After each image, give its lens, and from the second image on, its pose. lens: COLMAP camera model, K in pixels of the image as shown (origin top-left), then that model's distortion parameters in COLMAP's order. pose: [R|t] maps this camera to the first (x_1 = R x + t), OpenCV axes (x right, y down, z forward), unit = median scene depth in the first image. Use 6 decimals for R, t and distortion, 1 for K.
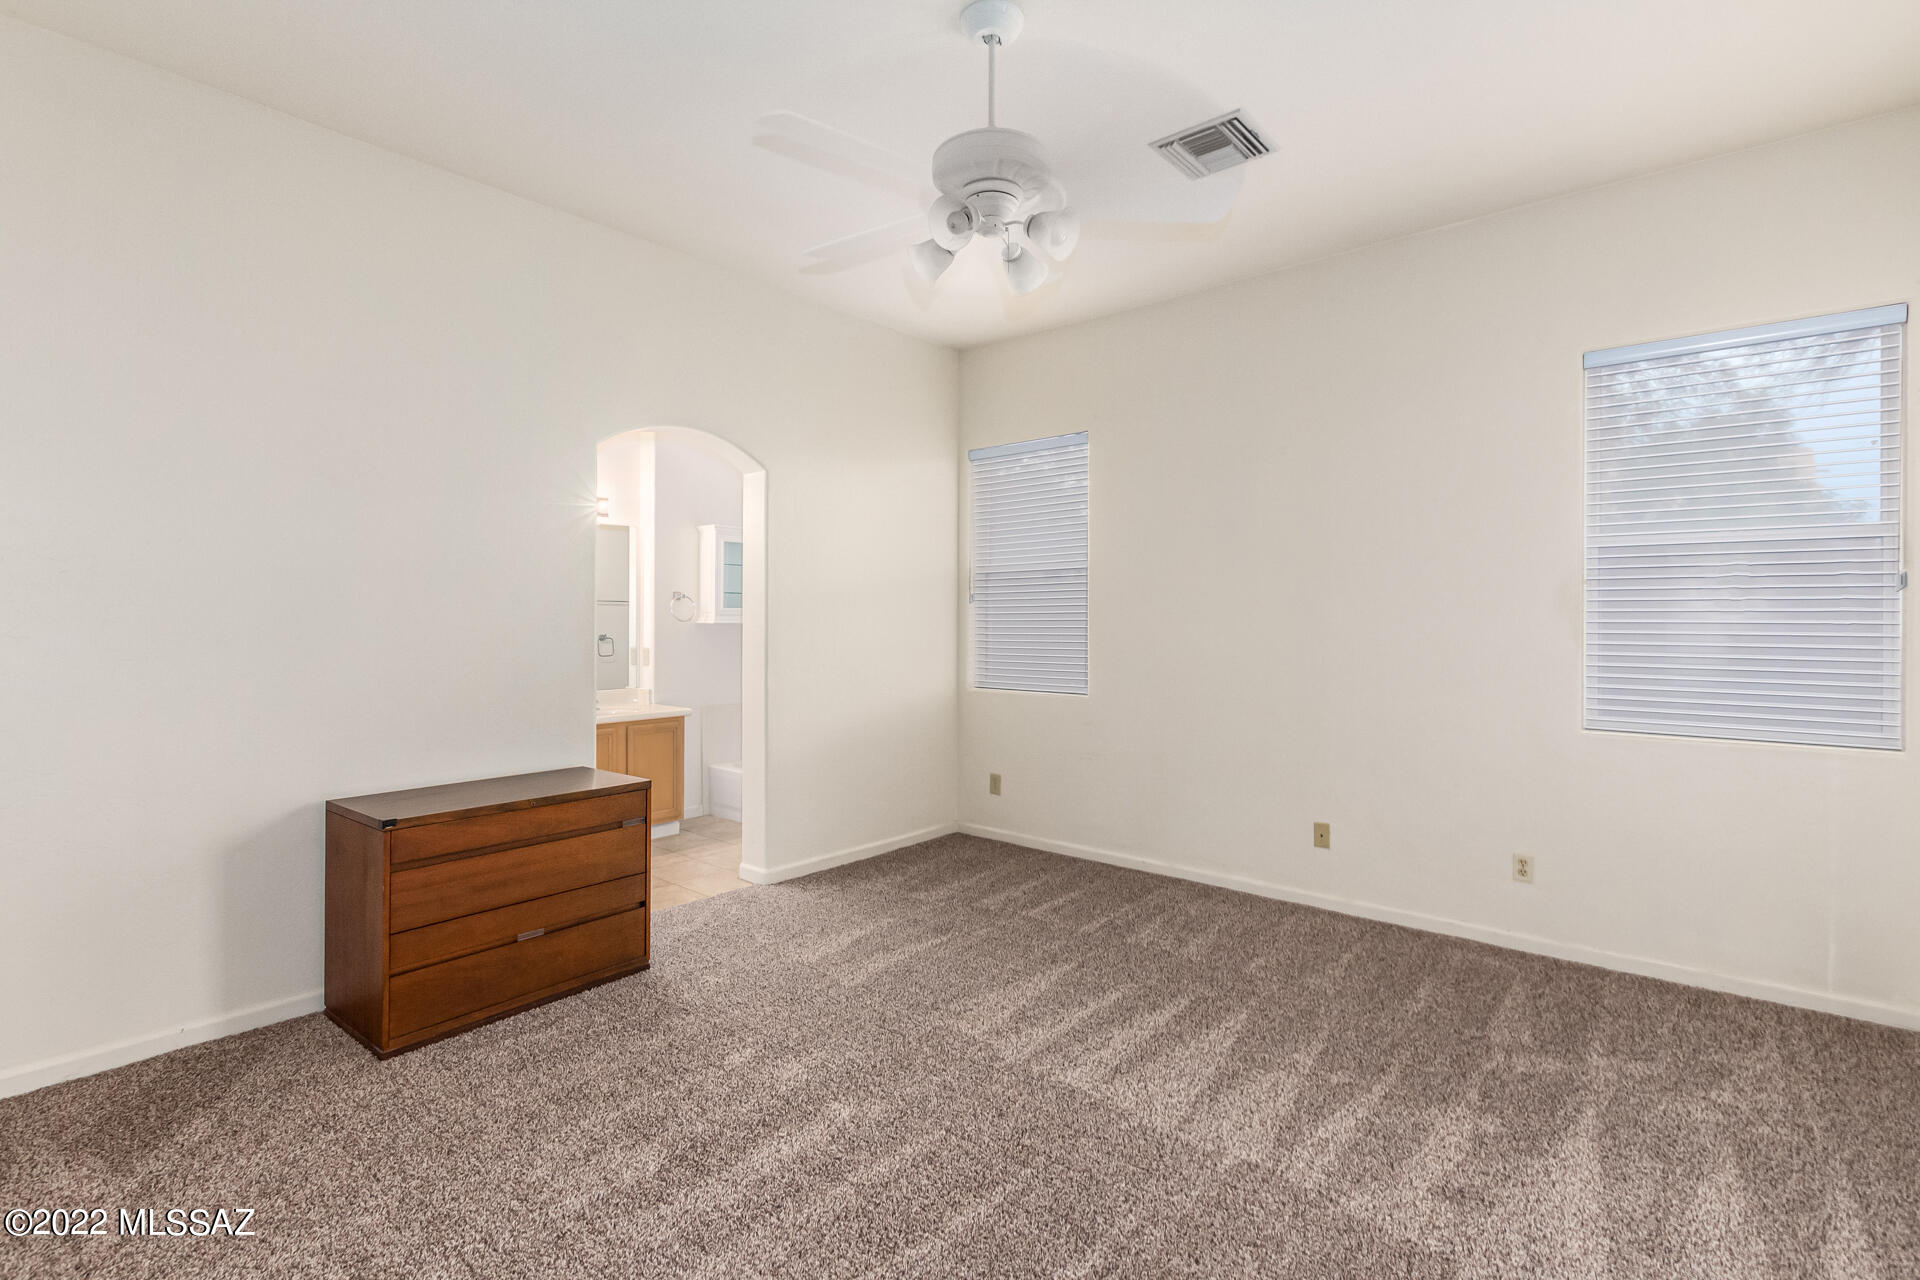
lens RADIAL K [[892.8, 0, 955.3], [0, 892.8, 630.8], [0, 0, 1]] dist [-0.001727, -0.000024]
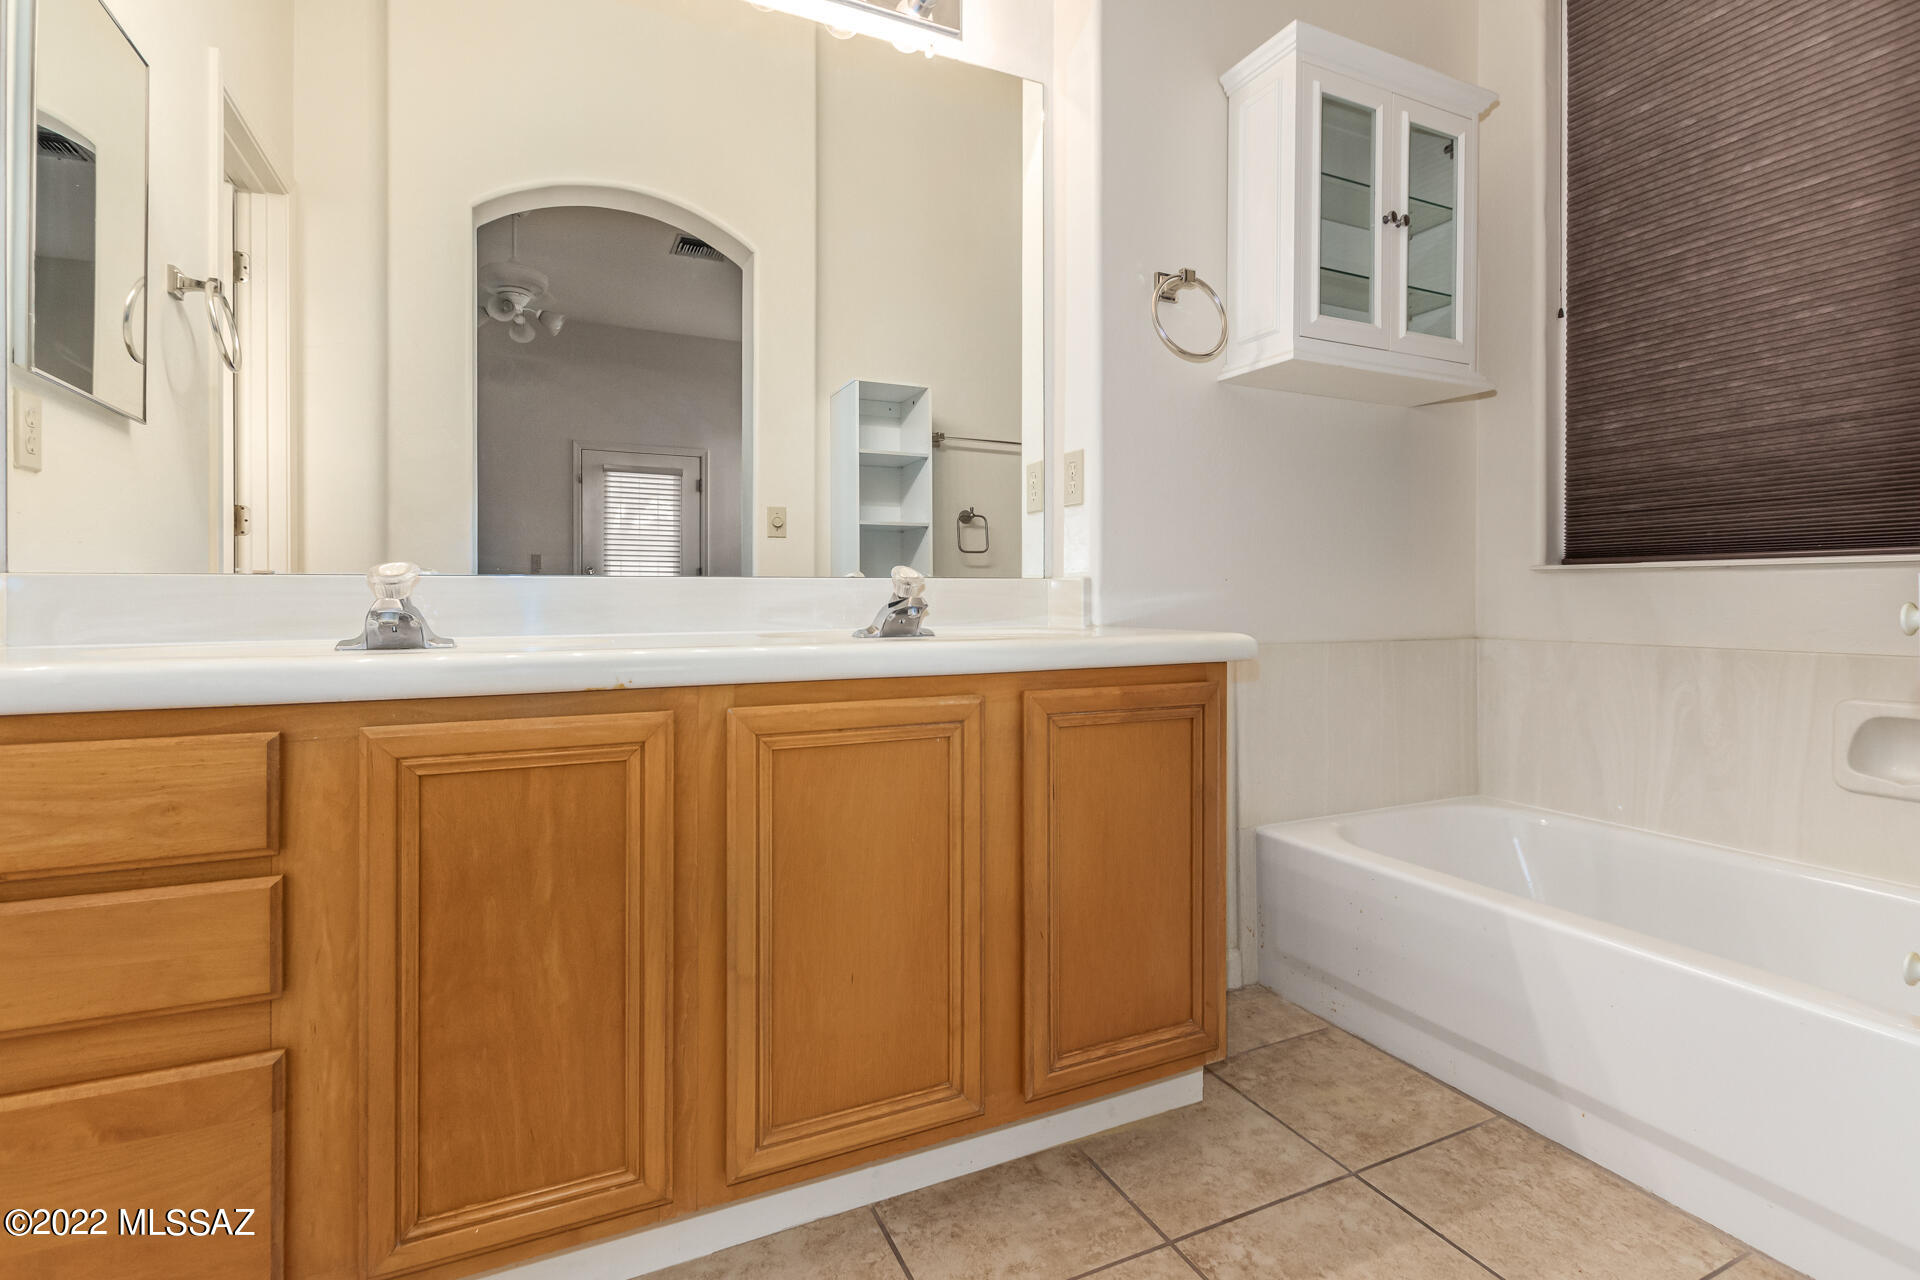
lens RADIAL K [[892.8, 0, 956.5], [0, 892.8, 625.0], [0, 0, 1]] dist [-0.001727, -0.000024]
pose [[0.915792, 0.001132, -0.401652, -0.254305], [0.001803, 0.999974, 0.006931, 0.077726], [0.401650, -0.007071, 0.915766, 0.684835]]
